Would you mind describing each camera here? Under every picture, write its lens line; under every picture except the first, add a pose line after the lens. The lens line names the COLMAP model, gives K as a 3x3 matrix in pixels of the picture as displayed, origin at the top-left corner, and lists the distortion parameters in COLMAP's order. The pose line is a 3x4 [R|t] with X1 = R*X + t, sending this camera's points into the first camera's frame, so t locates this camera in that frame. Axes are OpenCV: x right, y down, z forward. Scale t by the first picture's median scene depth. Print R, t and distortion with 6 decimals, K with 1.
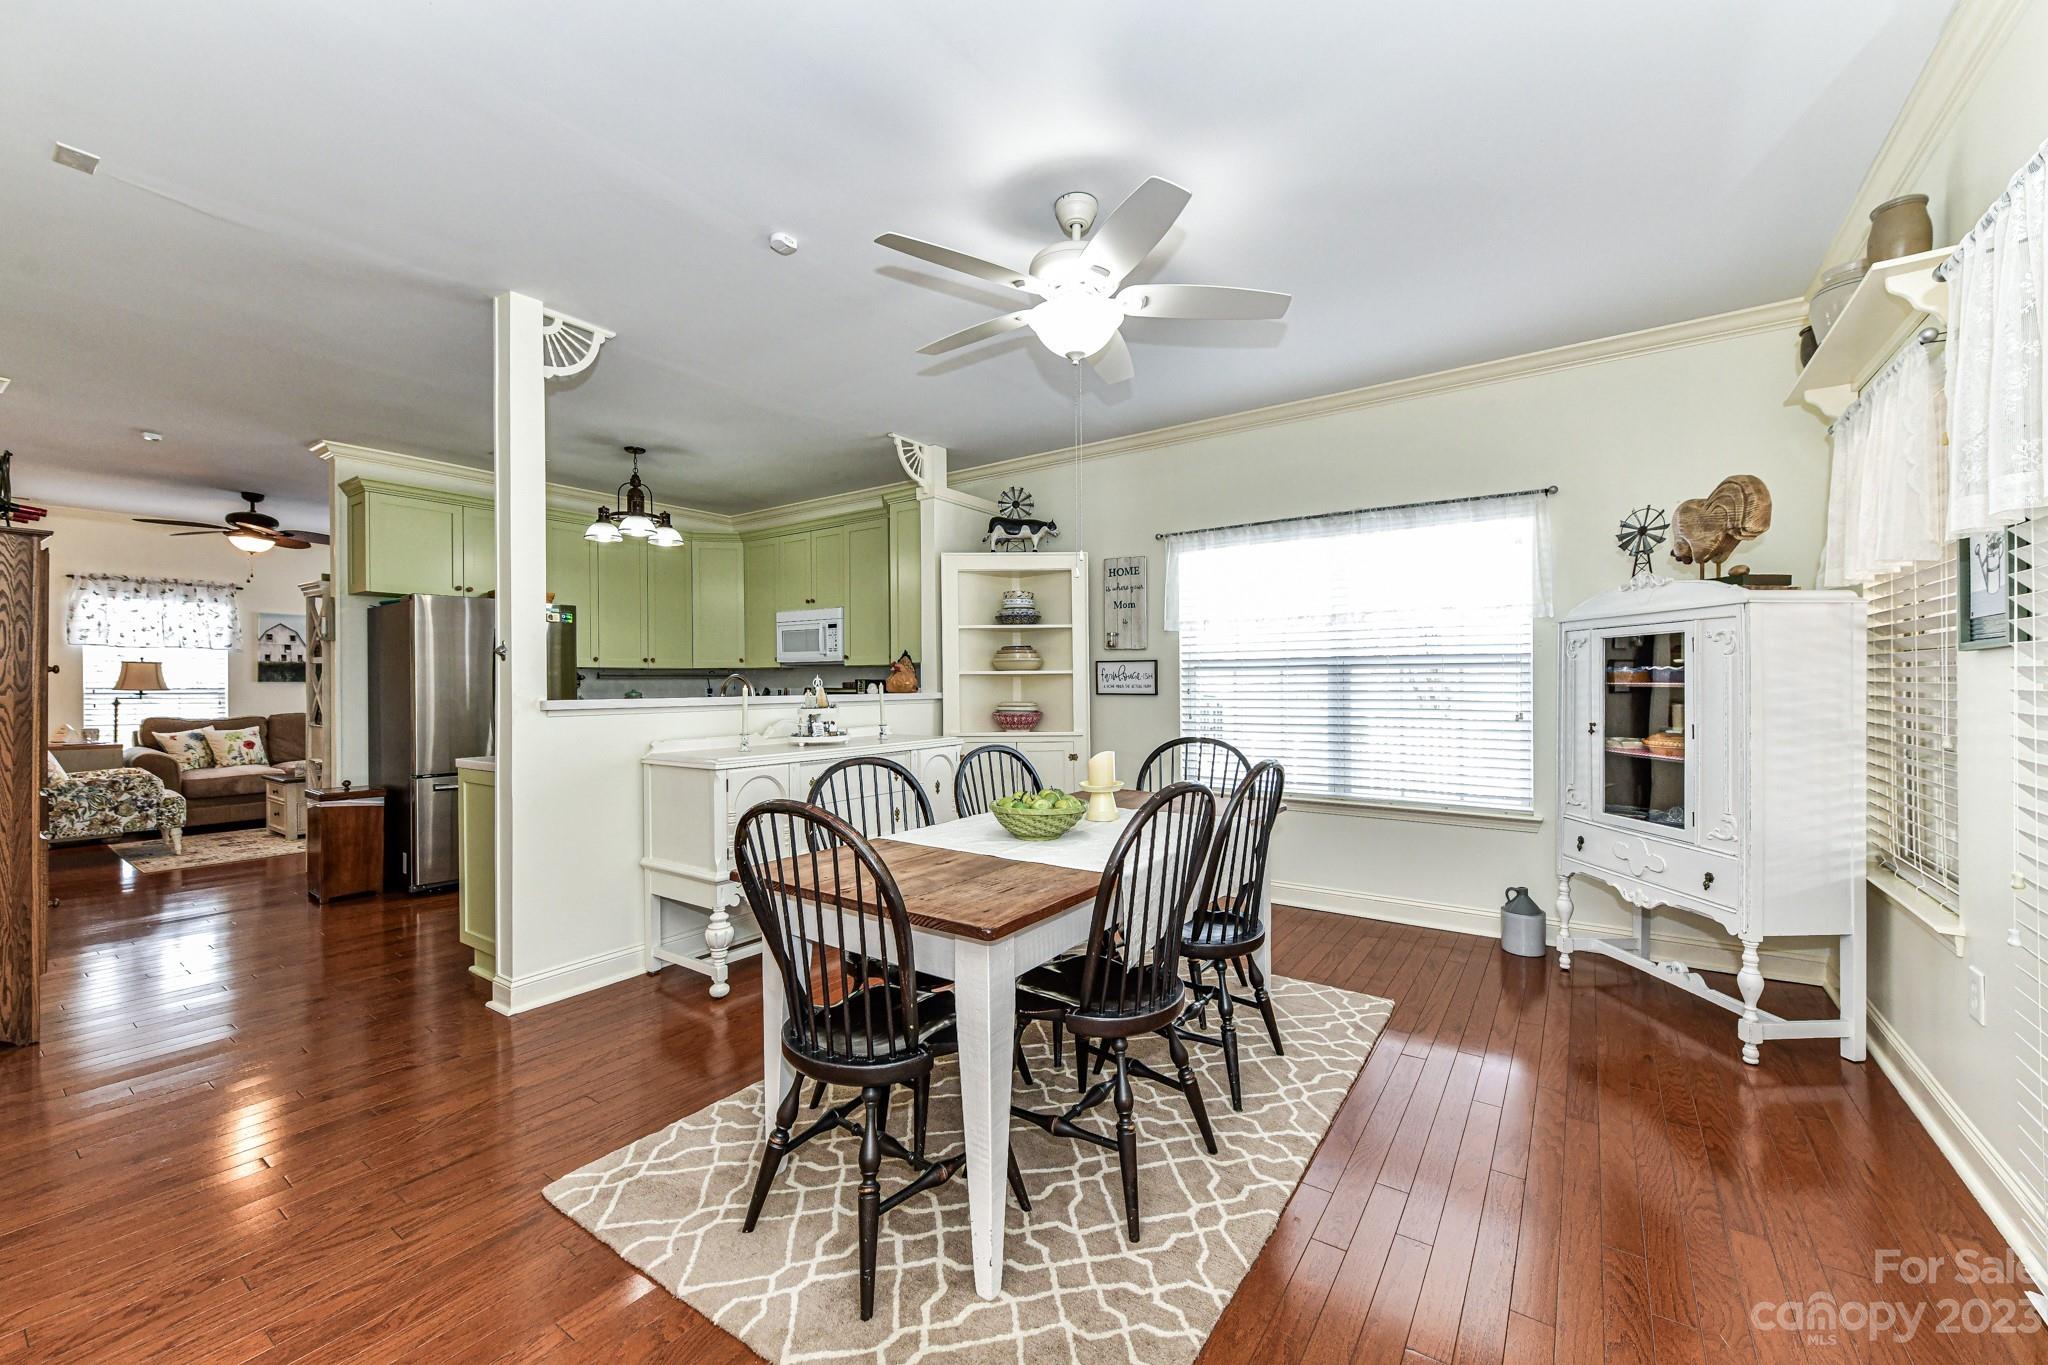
lens RADIAL K [[813.5, 0, 1031.9], [0, 813.5, 686.2], [0, 0, 1]] dist [0.003987, -0.001979]
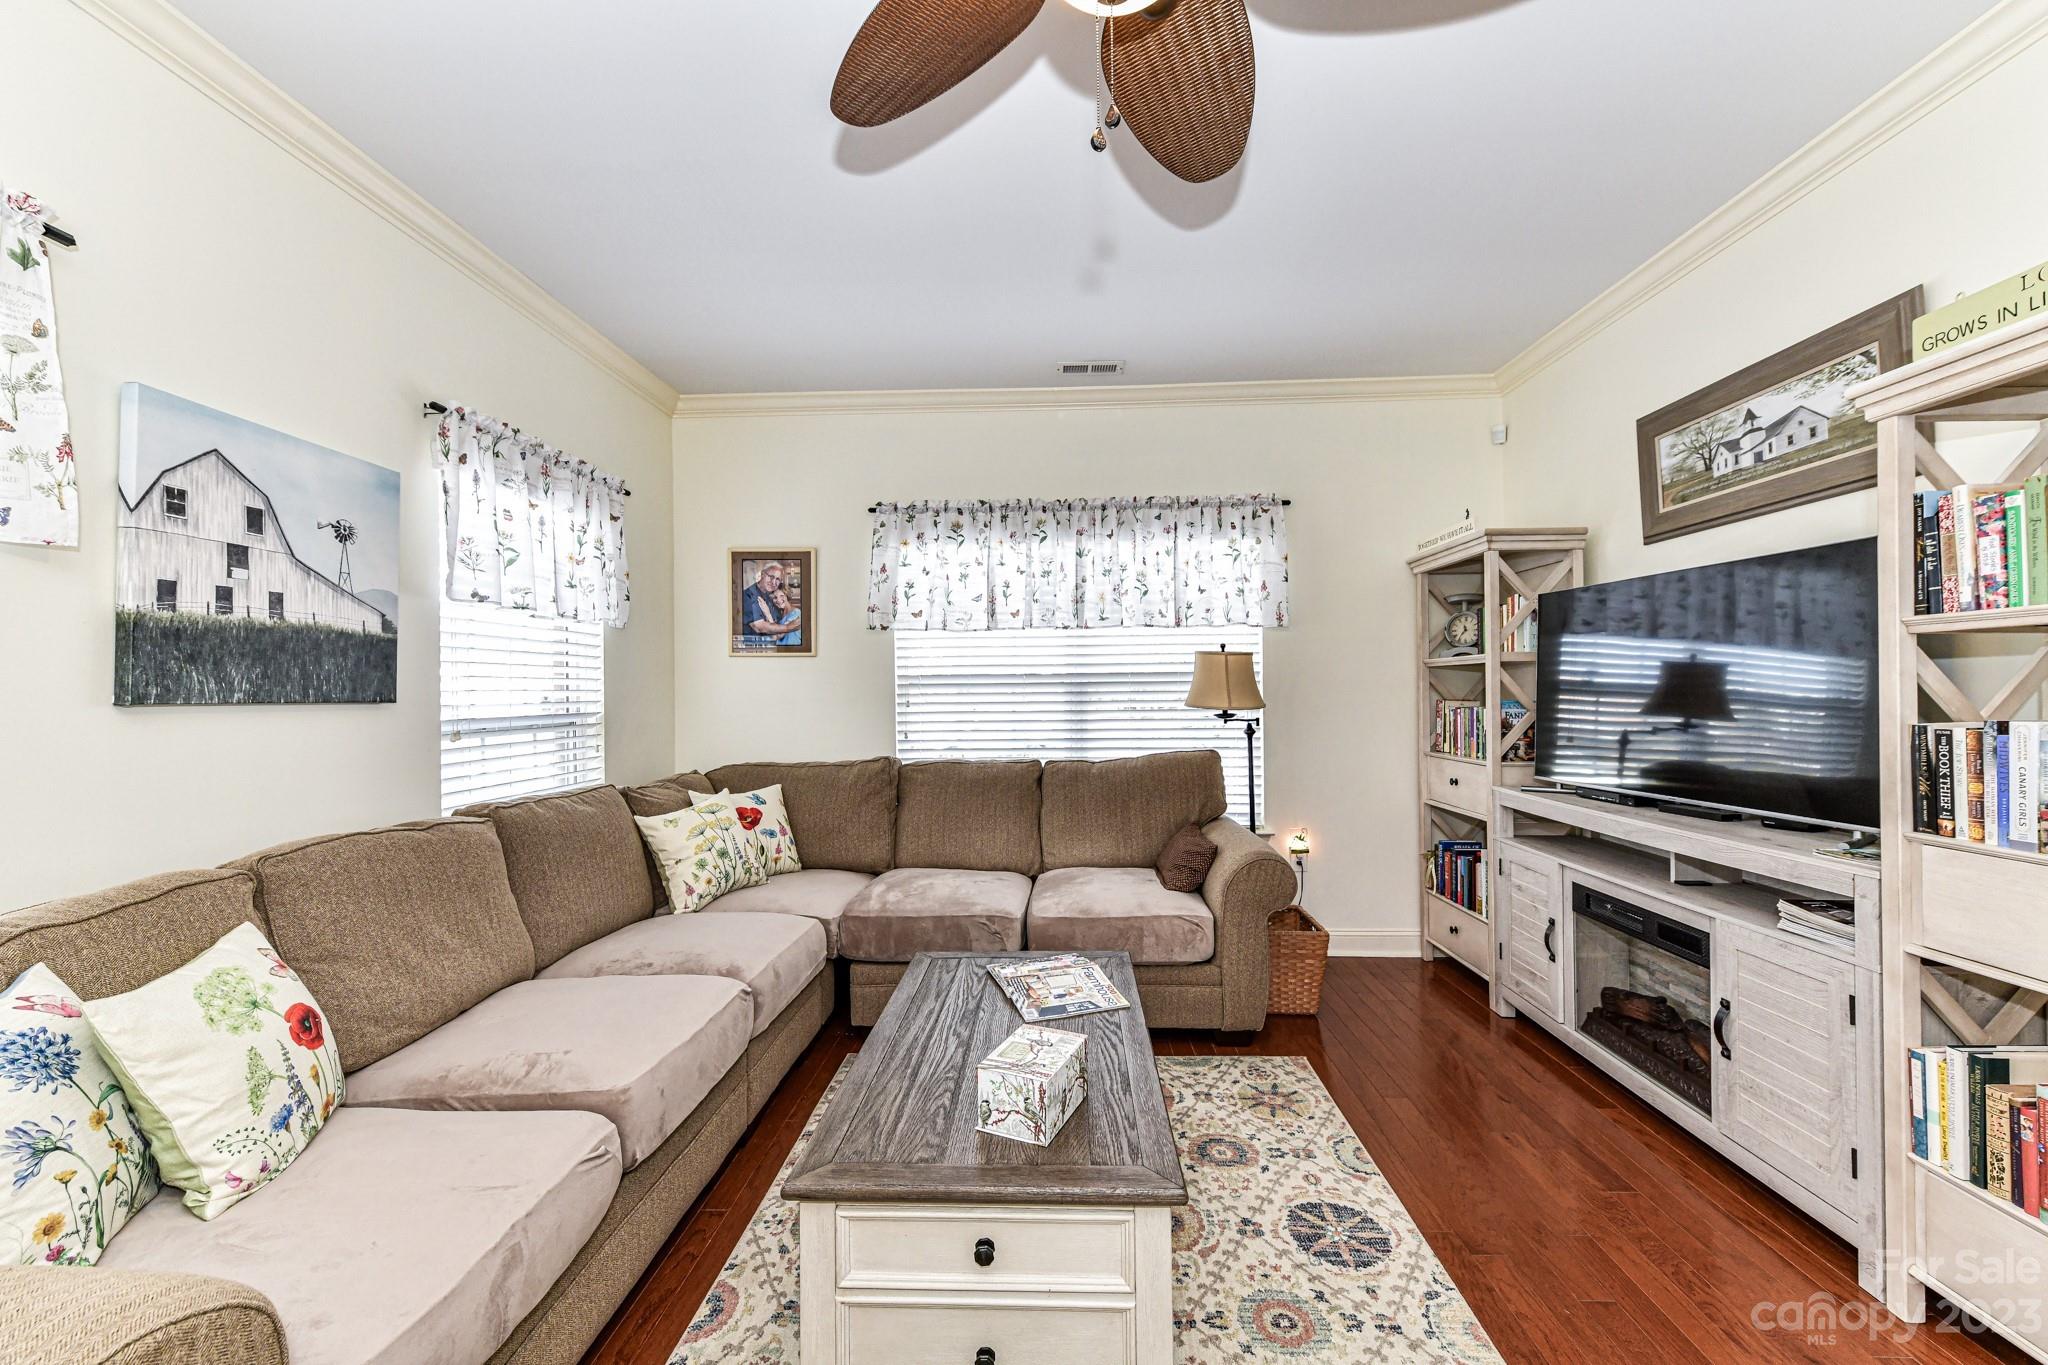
lens RADIAL K [[813.5, 0, 1027.9], [0, 813.5, 685.2], [0, 0, 1]] dist [0.003987, -0.001979]
pose [[0.836400, 0.003297, 0.548110, -1.289208], [0.009587, 0.999741, -0.020644, -0.006766], [-0.548036, 0.022521, 0.836152, 1.033793]]
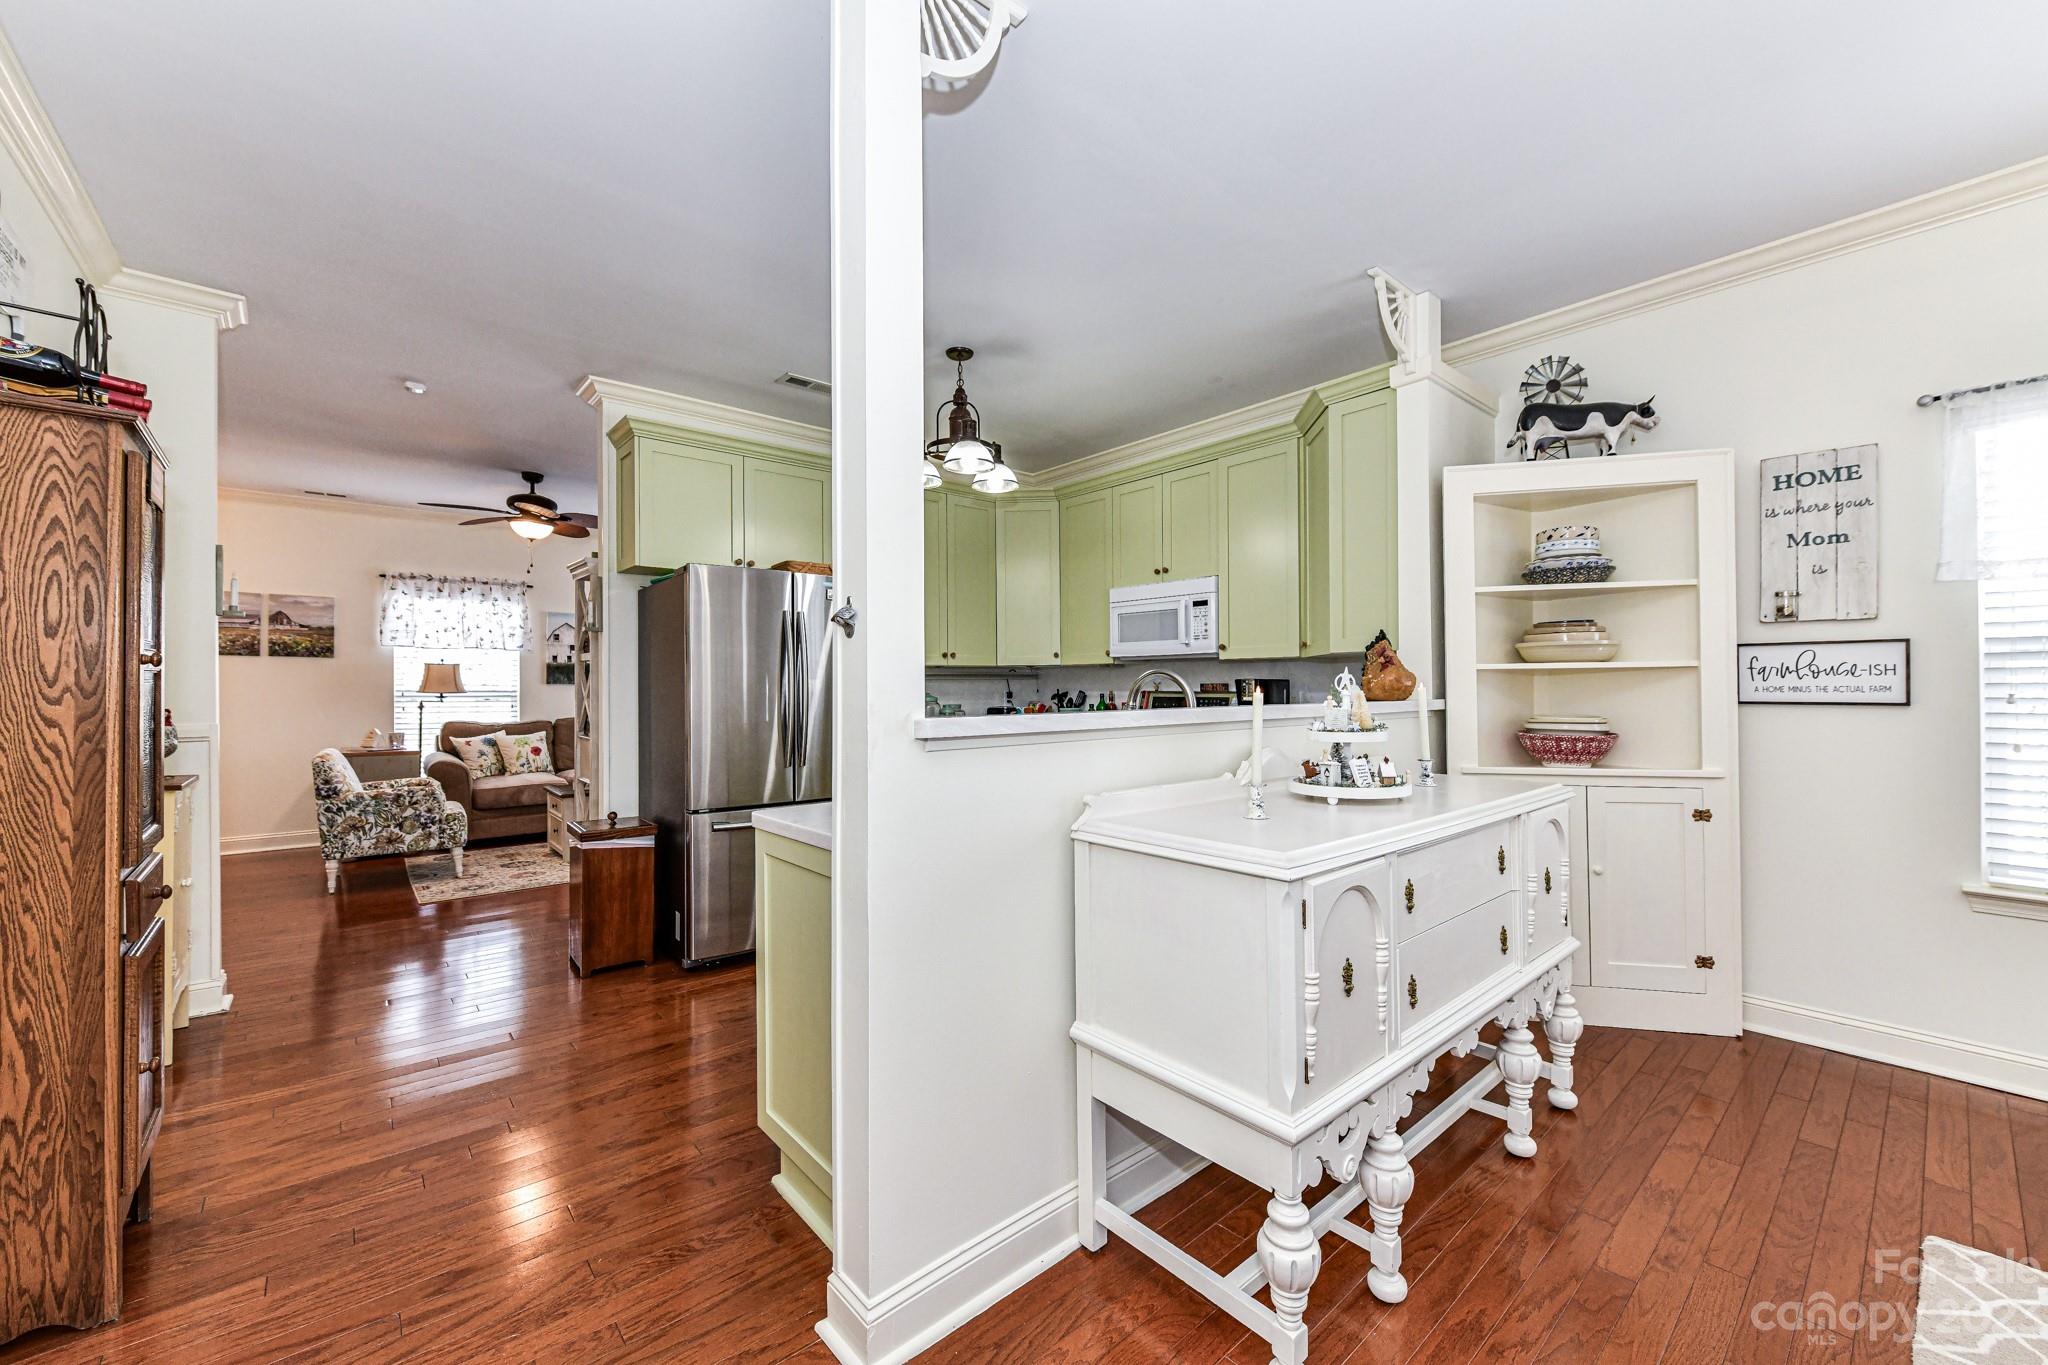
lens RADIAL K [[813.5, 0, 1022.9], [0, 813.5, 684.1], [0, 0, 1]] dist [0.003987, -0.001979]
pose [[0.967324, -0.001377, -0.253540, -0.252114], [-0.000100, 0.999983, -0.005813, 0.000004], [0.253543, 0.005649, 0.967308, 0.329012]]
